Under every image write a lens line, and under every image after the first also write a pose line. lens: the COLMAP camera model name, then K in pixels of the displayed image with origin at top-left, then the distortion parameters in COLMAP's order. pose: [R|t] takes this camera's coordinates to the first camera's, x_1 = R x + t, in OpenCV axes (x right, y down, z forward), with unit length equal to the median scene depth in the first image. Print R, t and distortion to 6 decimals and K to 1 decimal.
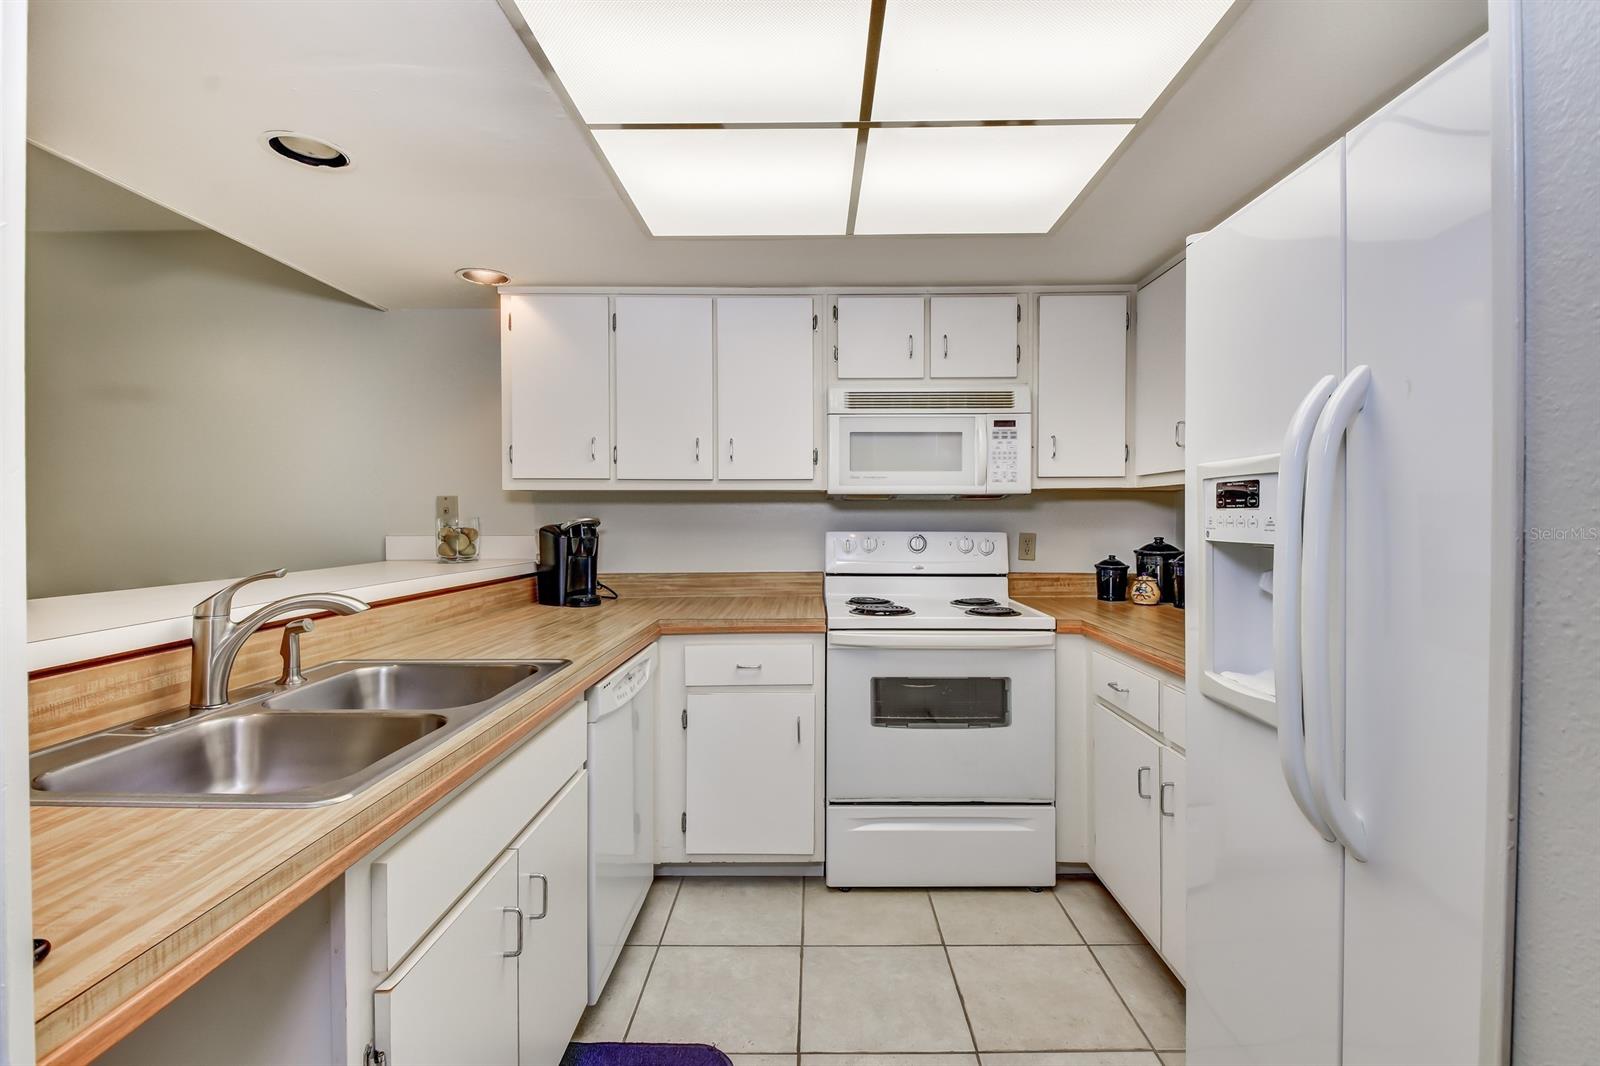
lens RADIAL K [[713.3, 0, 843.3], [0, 713.3, 512.8], [0, 0, 1]] dist [0.000284, -0.022935]
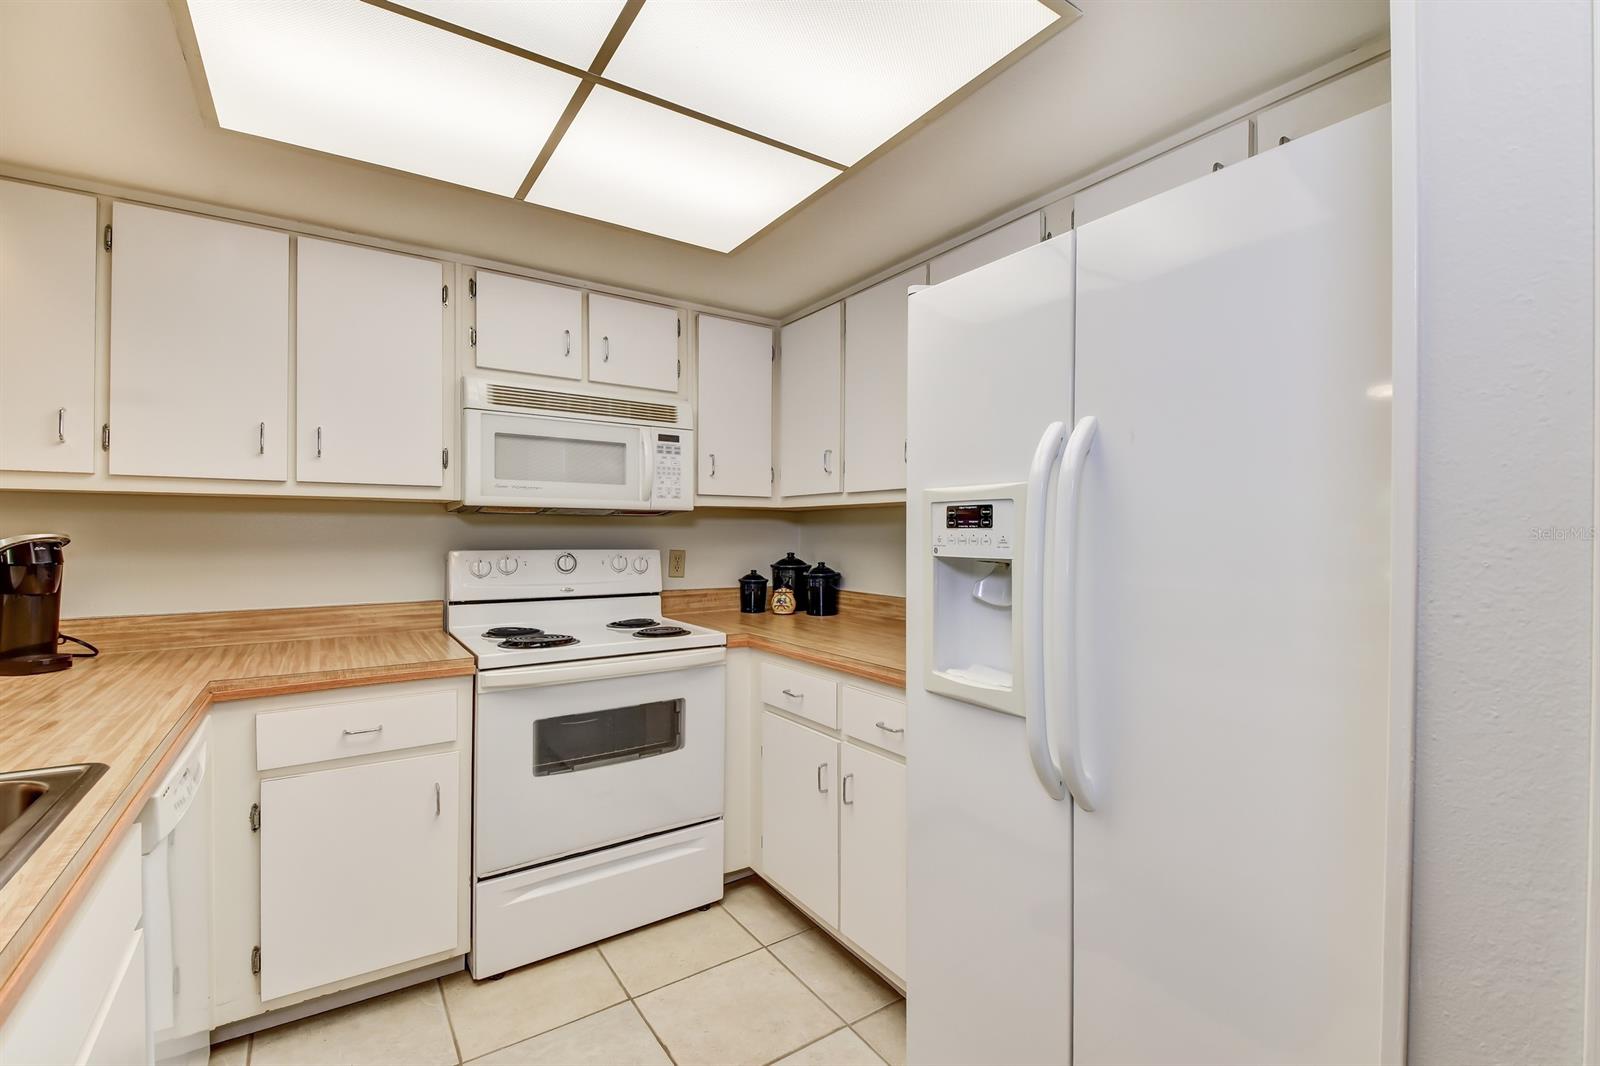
lens RADIAL K [[686.2, 0, 857.8], [0, 686.2, 530.5], [0, 0, 1]] dist [0.009283, -0.019971]
pose [[0.811741, 0.006008, 0.583987, -0.124290], [-0.007163, 0.999974, -0.000331, -0.000491], [-0.583974, -0.003914, 0.811763, 0.096425]]
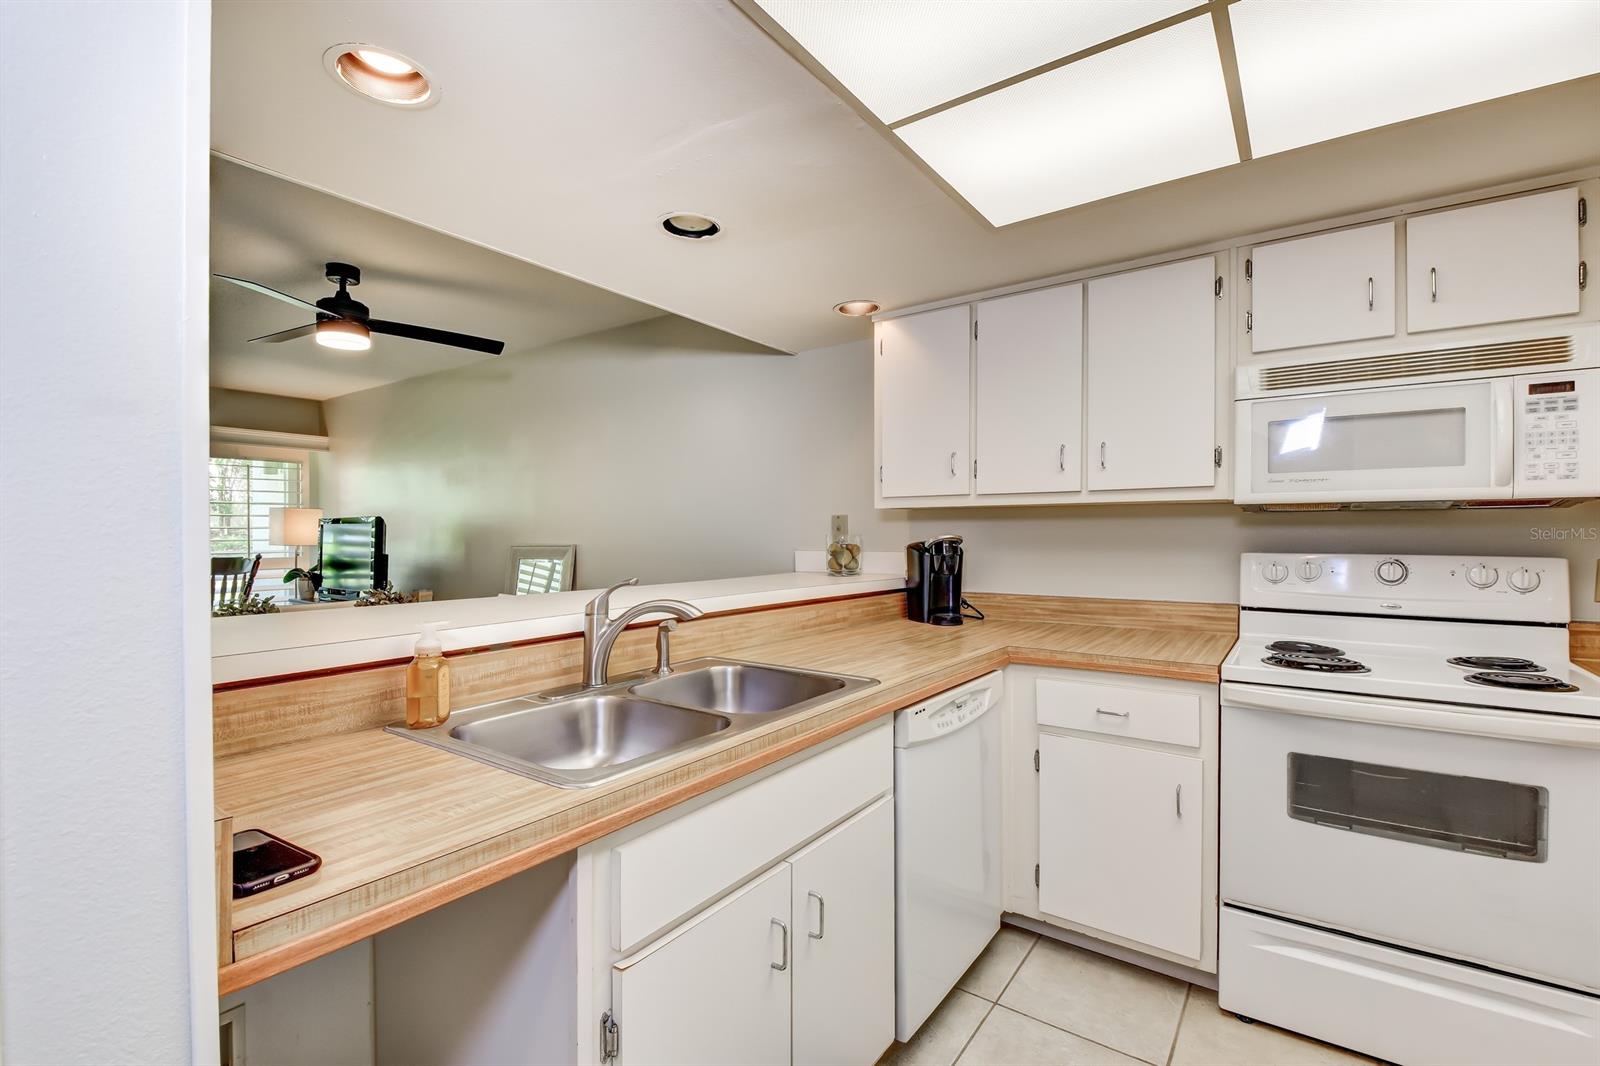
lens RADIAL K [[717.6, 0, 800.0], [0, 717.6, 533.0], [0, 0, 1]] dist [0.000844, -0.017220]
pose [[0.788511, -0.000256, -0.615020, 0.091236], [0.004392, 0.999977, 0.005215, -0.001771], [0.615004, -0.006813, 0.788494, 0.103292]]
